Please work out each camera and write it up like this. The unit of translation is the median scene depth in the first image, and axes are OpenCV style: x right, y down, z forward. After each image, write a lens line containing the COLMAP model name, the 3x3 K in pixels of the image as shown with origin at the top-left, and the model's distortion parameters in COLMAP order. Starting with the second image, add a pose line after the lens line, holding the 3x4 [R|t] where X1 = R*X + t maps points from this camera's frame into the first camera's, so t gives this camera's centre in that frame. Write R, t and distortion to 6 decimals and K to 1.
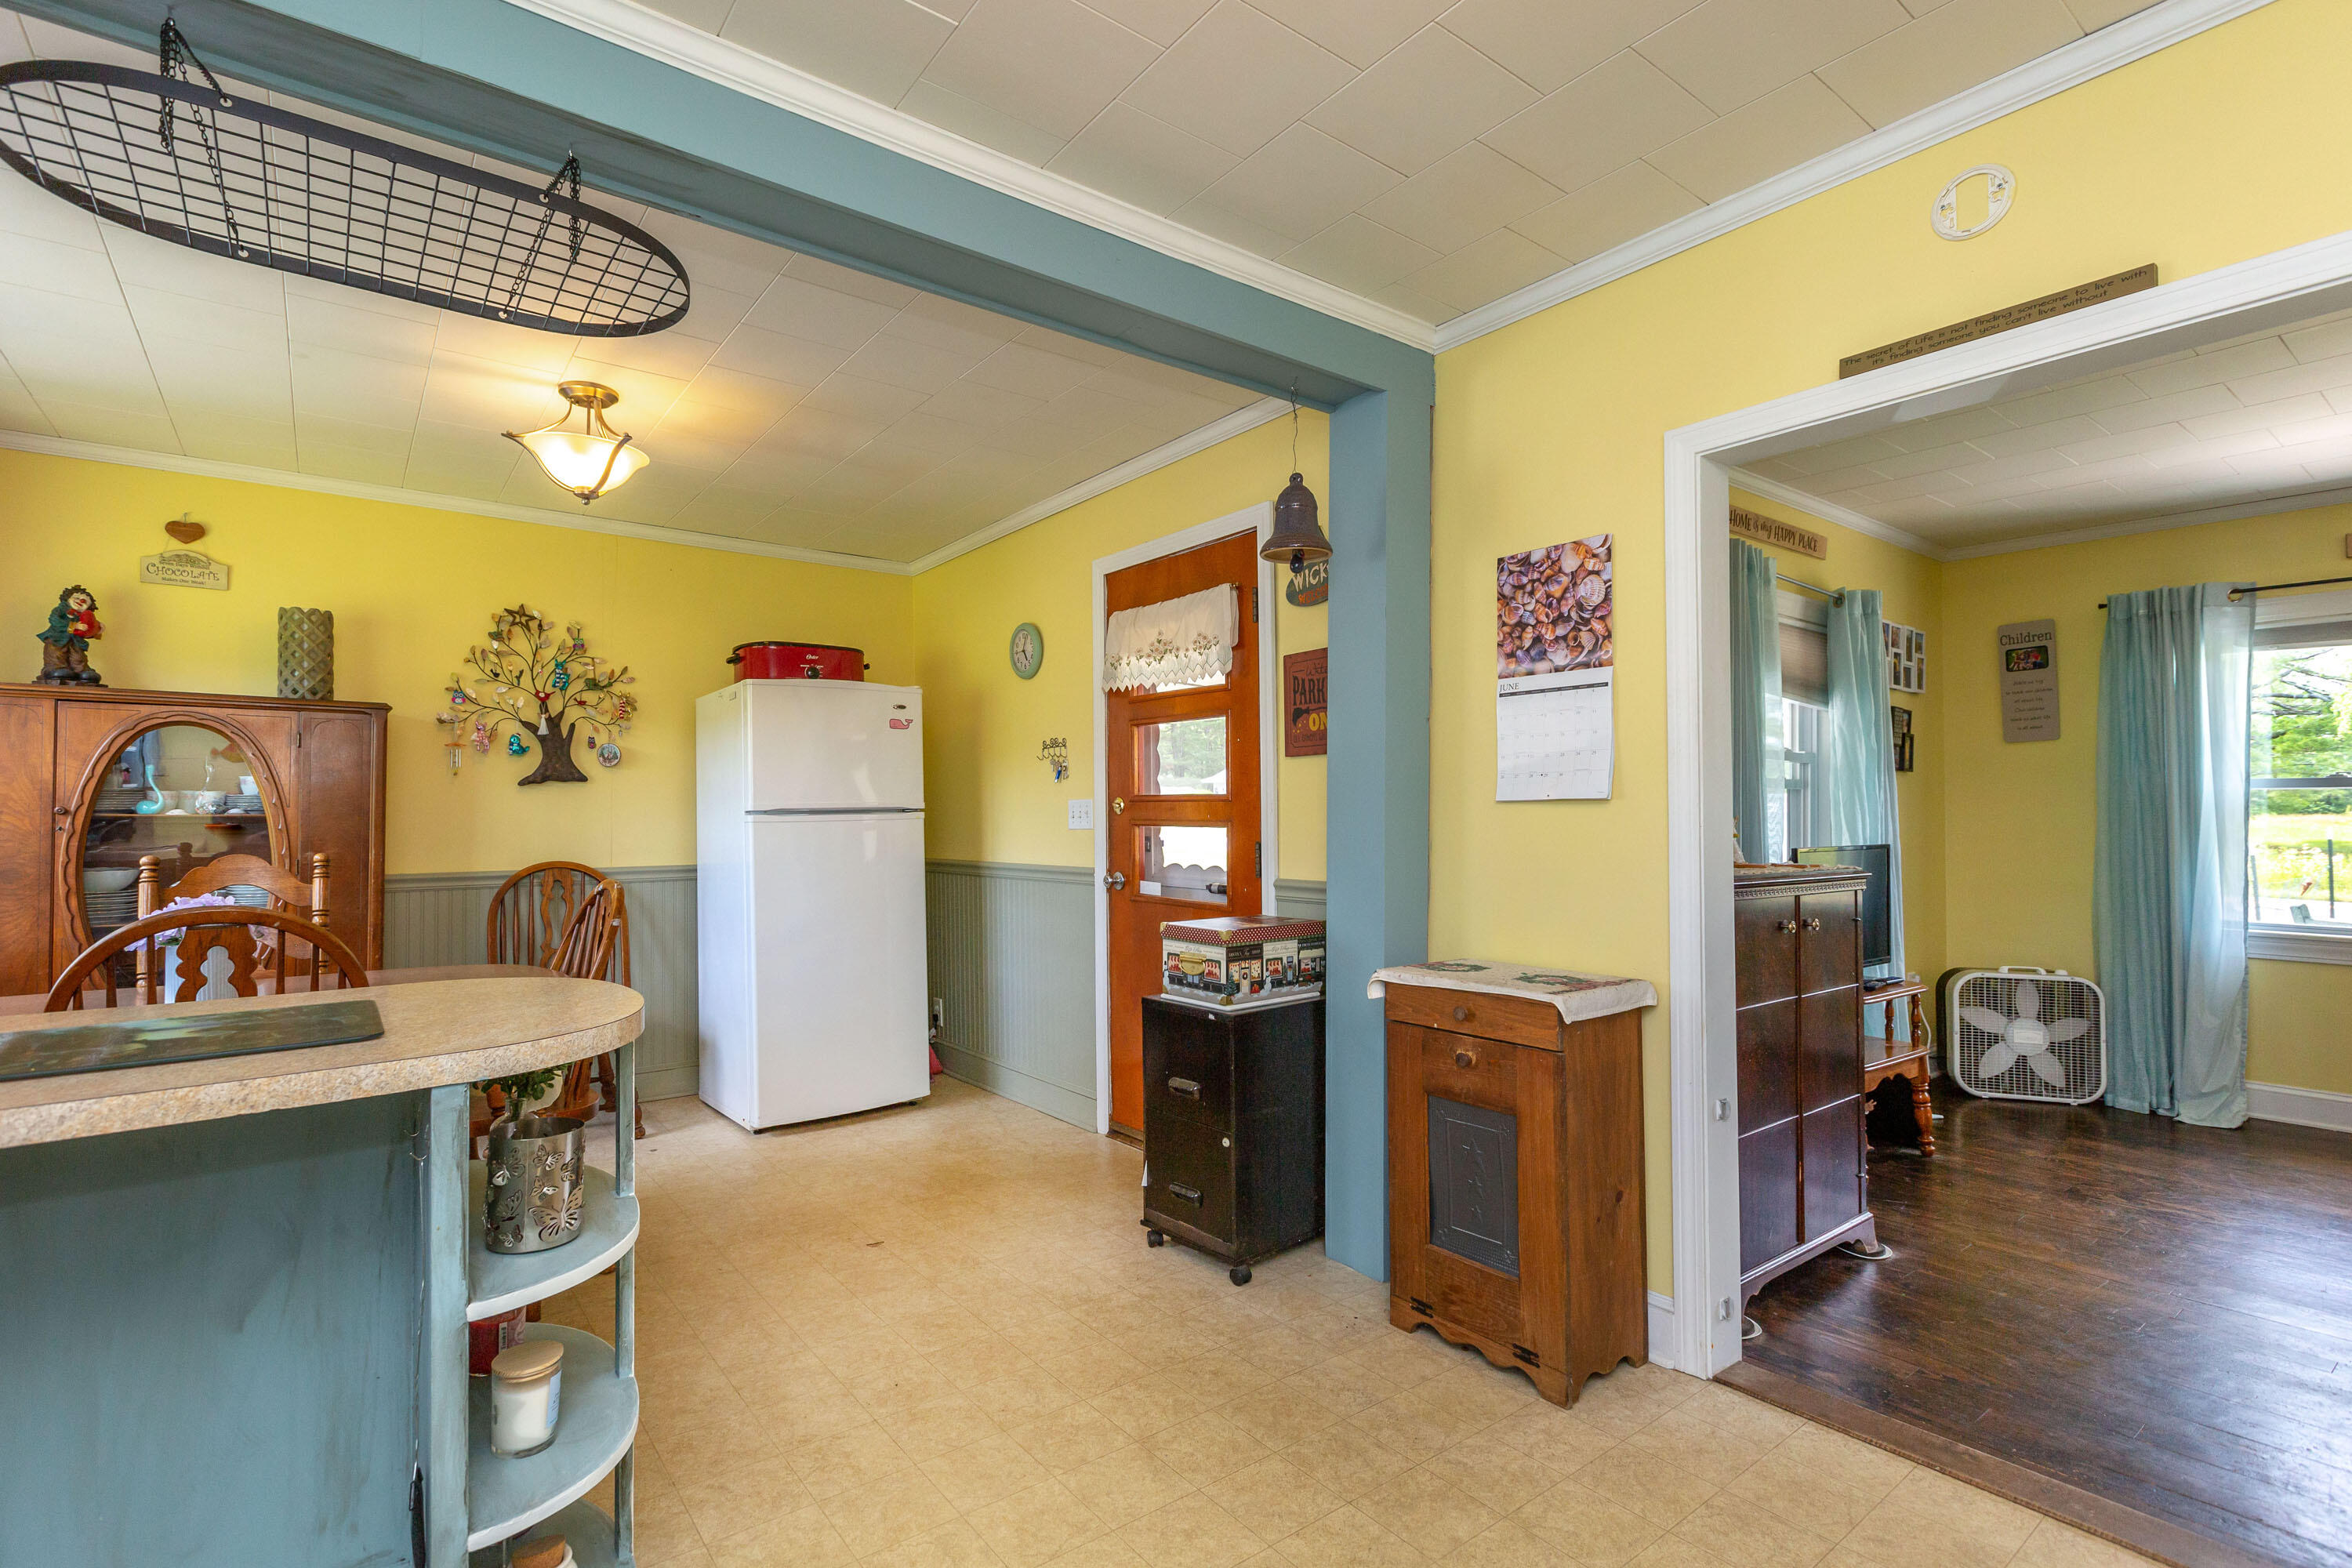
lens RADIAL K [[1107.3, 0, 1133.7], [0, 1107.3, 794.3], [0, 0, 1]] dist [0.012447, -0.002709]
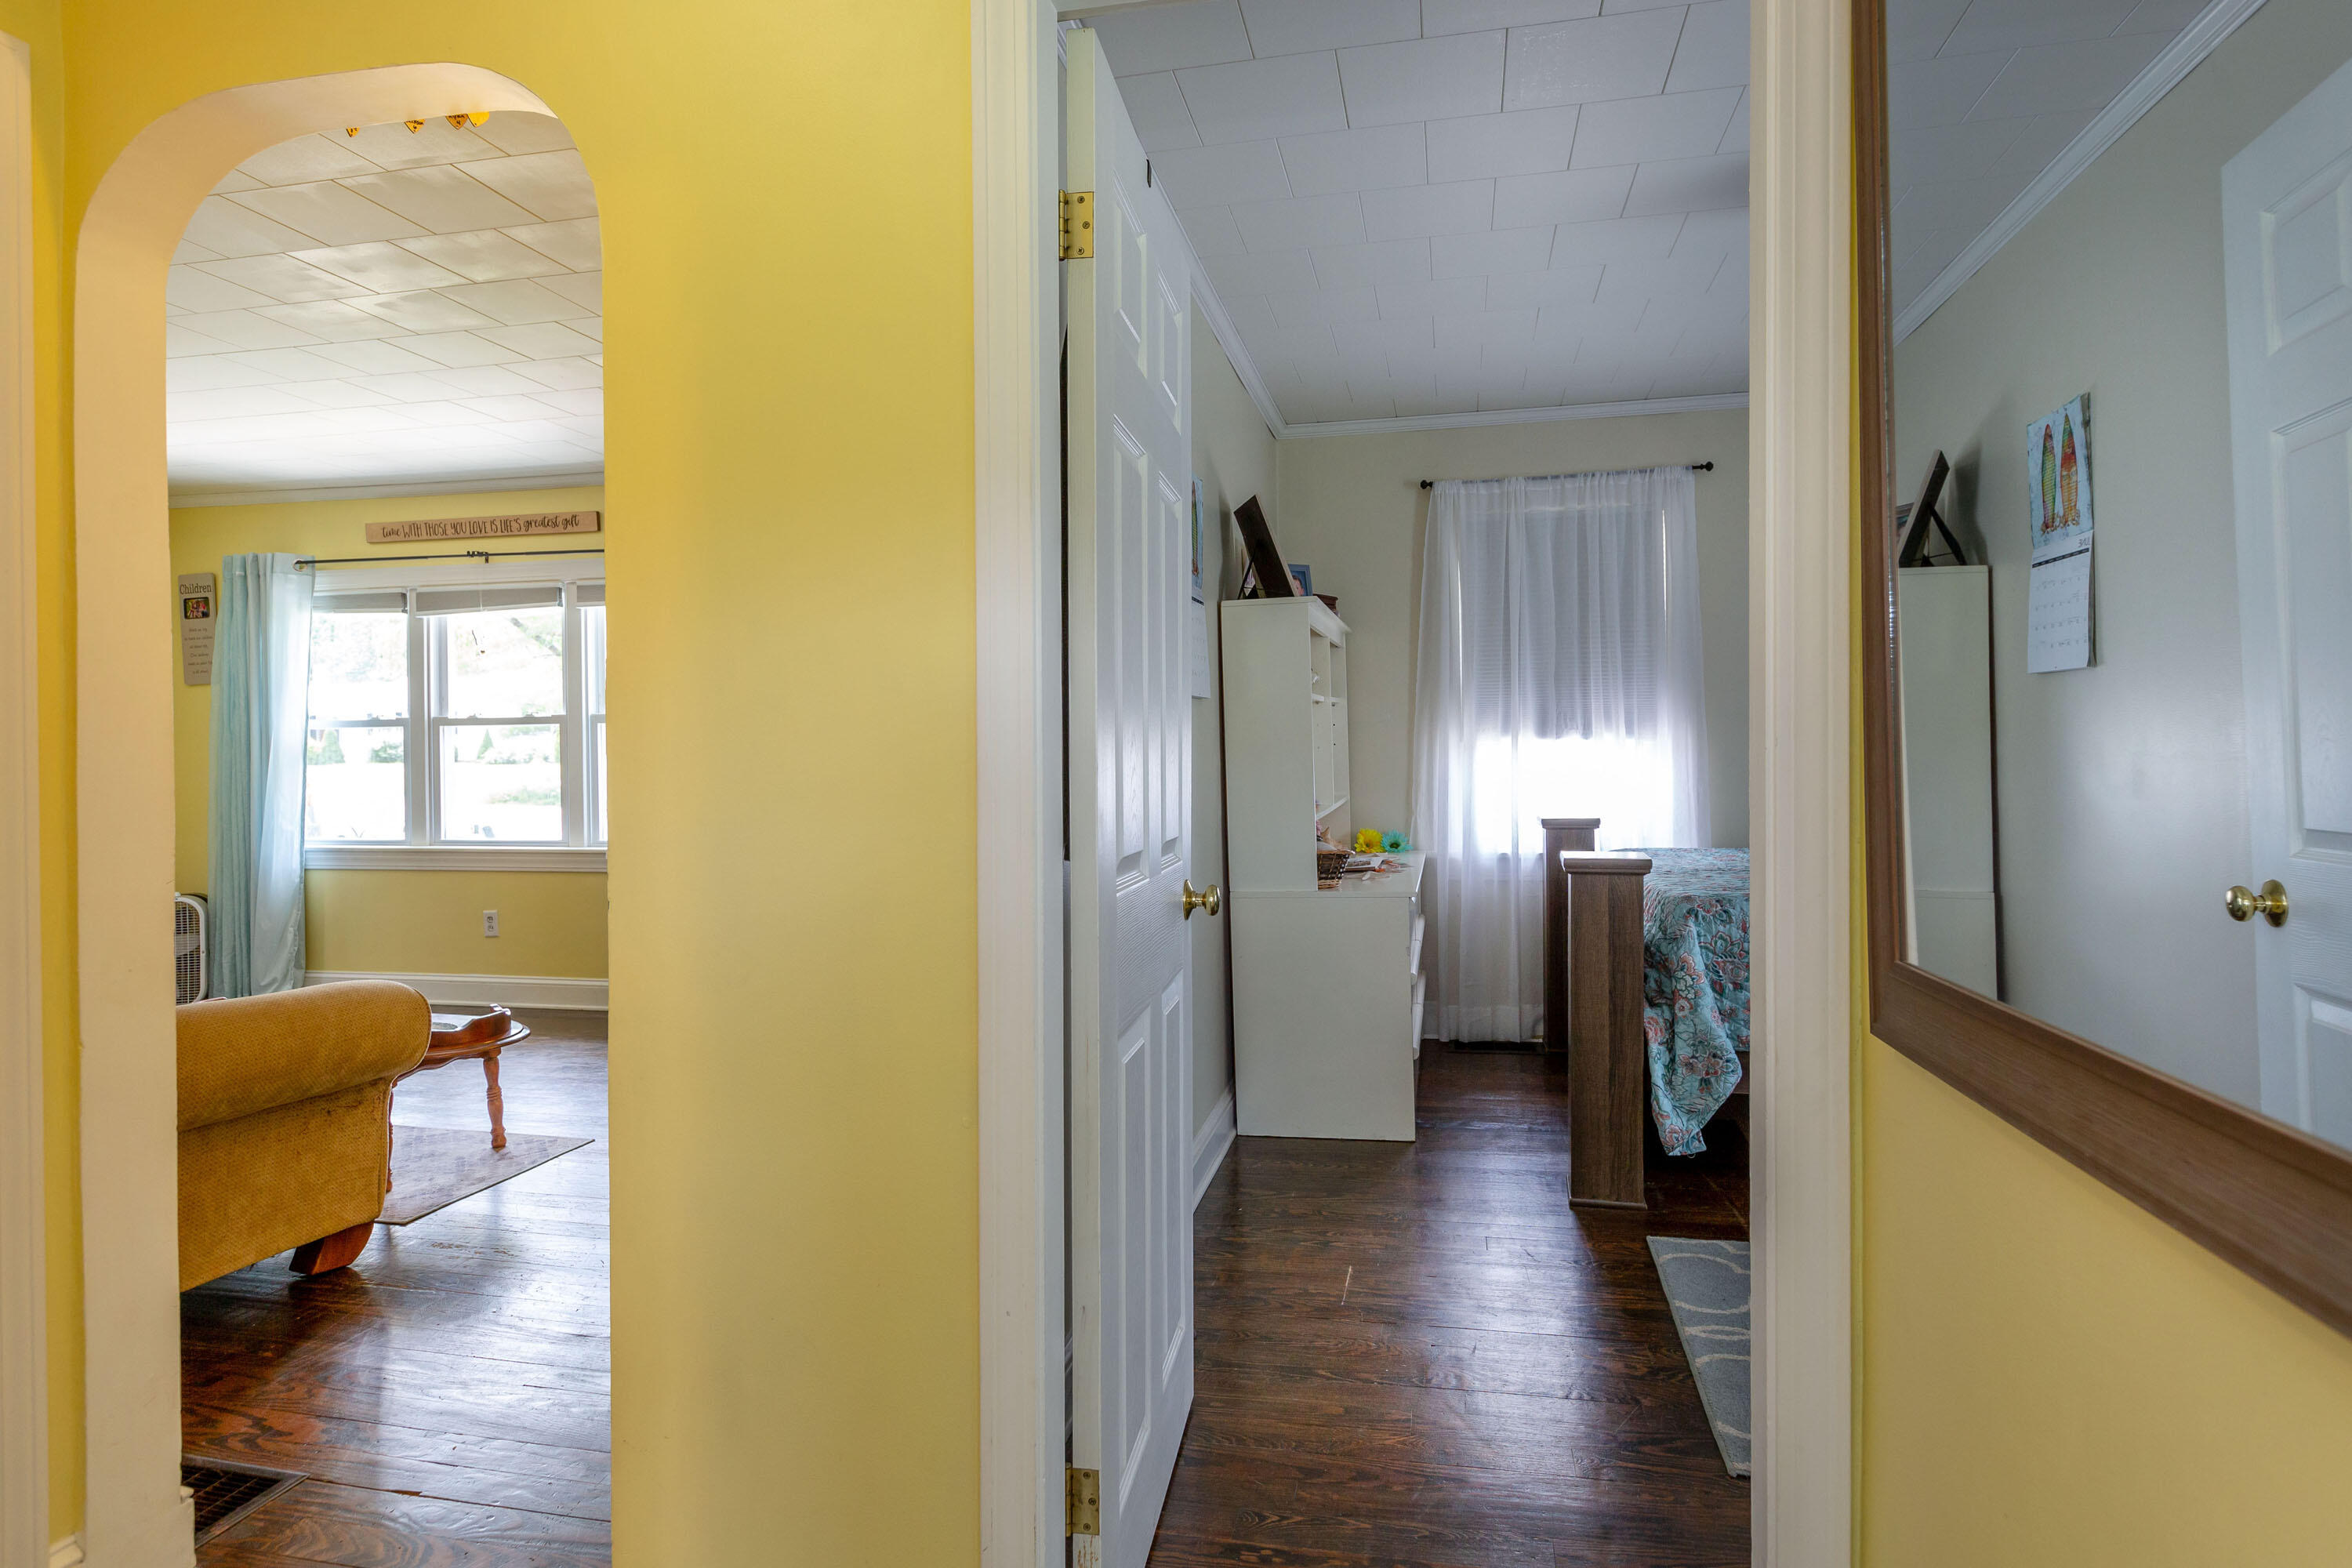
lens RADIAL K [[1280.6, 0, 1177.5], [0, 1280.6, 759.7], [0, 0, 1]] dist [-0.001270, -0.000825]
pose [[0.750936, -0.003625, 0.660365, 0.781839], [-0.002643, 0.999960, 0.008495, 0.014721], [-0.660370, -0.008124, 0.750897, -0.639879]]
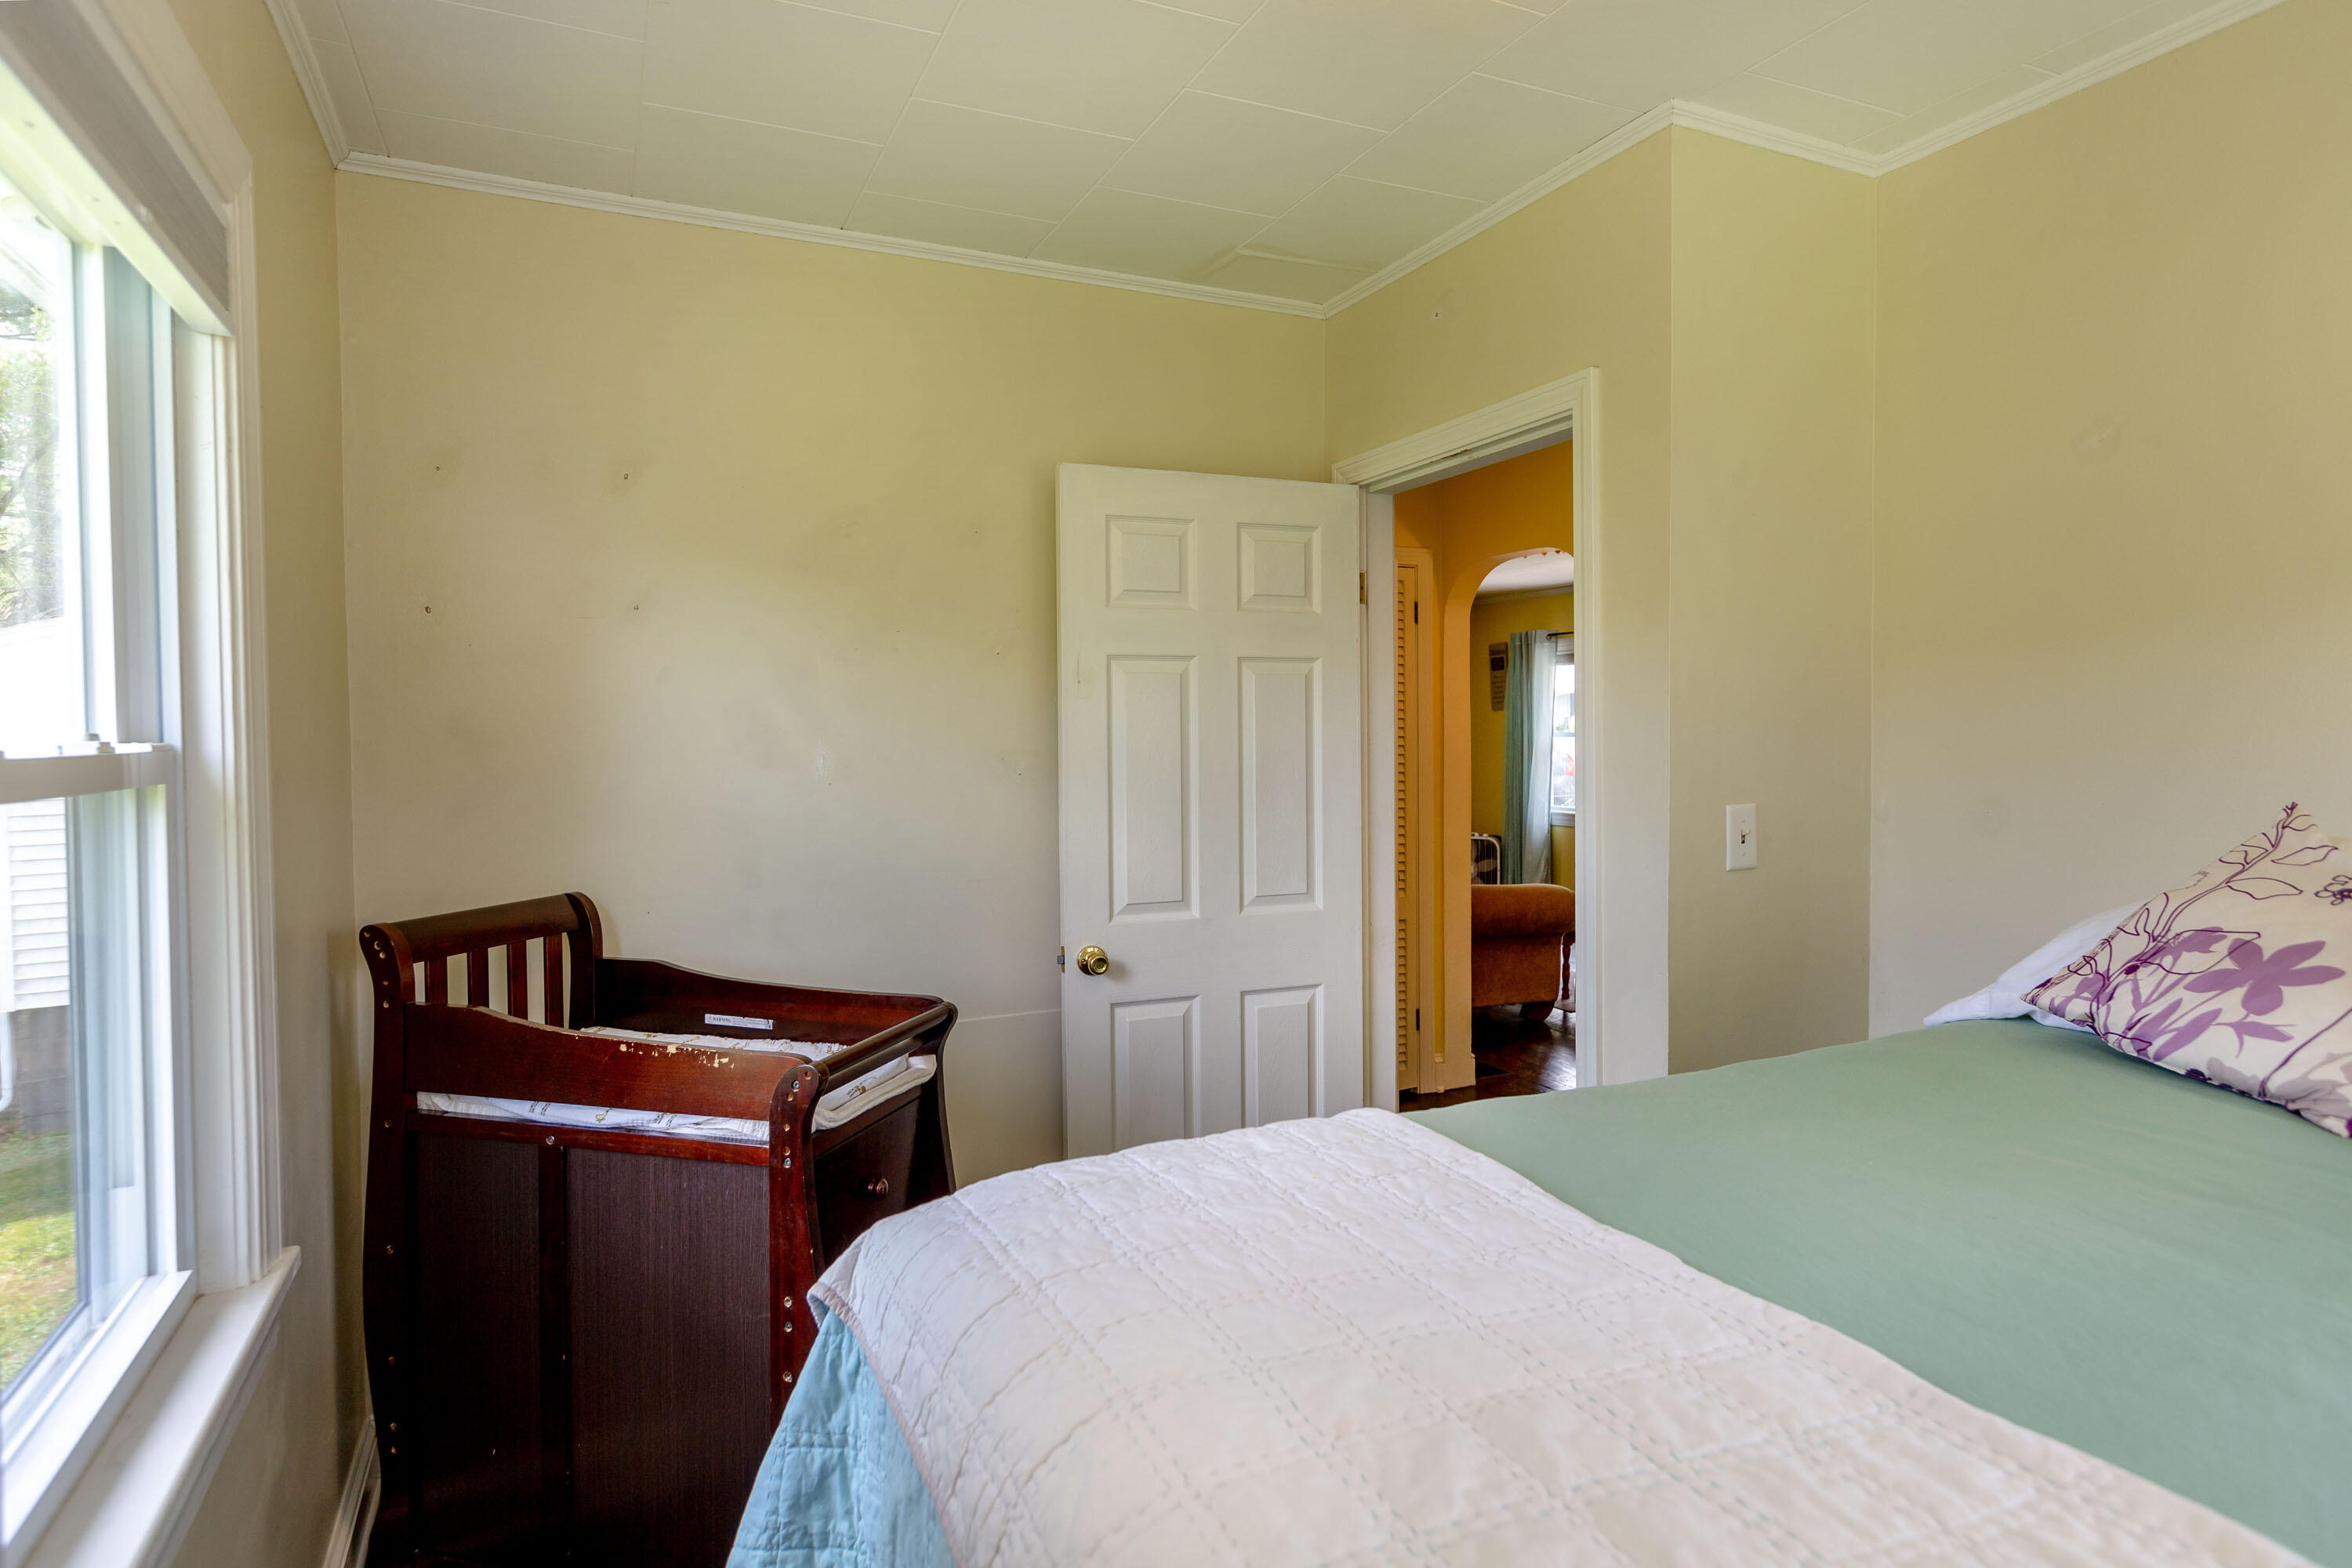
lens RADIAL K [[1280.6, 0, 1168.4], [0, 1280.6, 766.4], [0, 0, 1]] dist [-0.001270, -0.000825]
pose [[0.980593, 0.000779, -0.196055, 0.770599], [0.007280, 0.999158, 0.040384, -0.049141], [0.195922, -0.041027, 0.979761, -1.285136]]
